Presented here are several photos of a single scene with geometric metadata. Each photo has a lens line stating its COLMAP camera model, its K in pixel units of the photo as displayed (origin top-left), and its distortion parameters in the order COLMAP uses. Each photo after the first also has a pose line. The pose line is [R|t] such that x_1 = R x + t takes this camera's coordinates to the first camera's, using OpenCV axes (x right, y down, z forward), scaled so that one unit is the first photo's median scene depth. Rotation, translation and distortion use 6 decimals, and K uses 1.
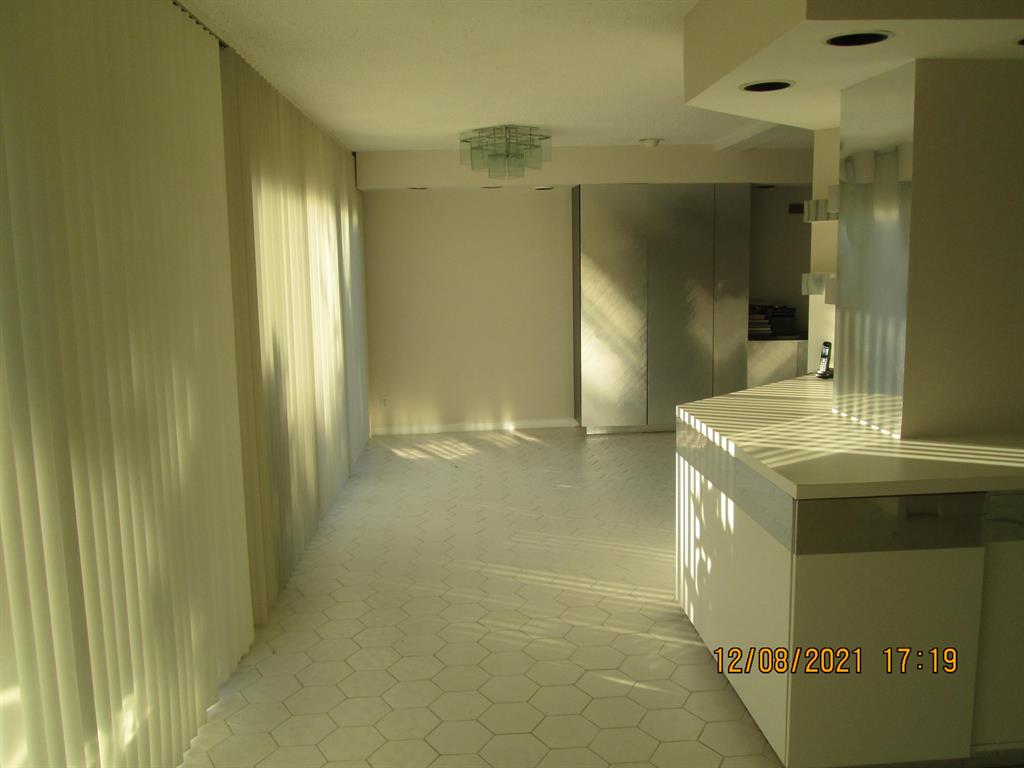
lens RADIAL K [[868.1, 0, 512.4], [0, 868.1, 369.3], [0, 0, 1]] dist [-0.009985, -0.003344]
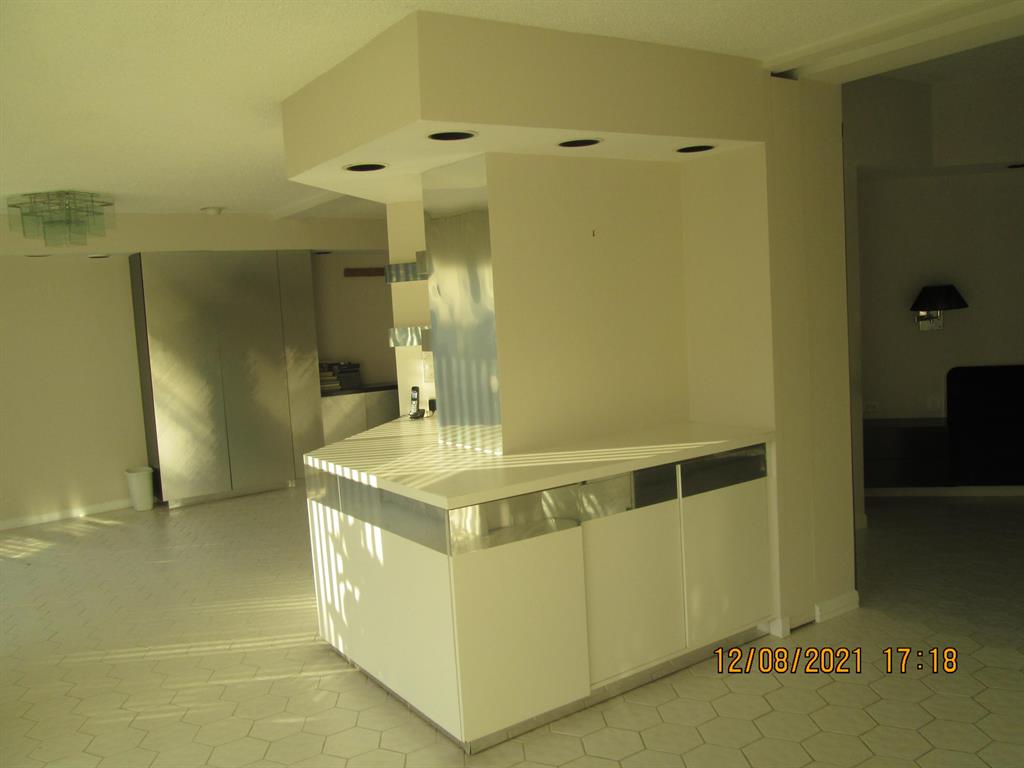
lens RADIAL K [[868.1, 0, 512.4], [0, 868.1, 369.3], [0, 0, 1]] dist [-0.009985, -0.003344]
pose [[0.862271, -0.073057, 0.501151, -0.093708], [0.110257, 0.992885, -0.044965, 0.011025], [-0.494300, 0.094027, 0.864191, -0.051805]]
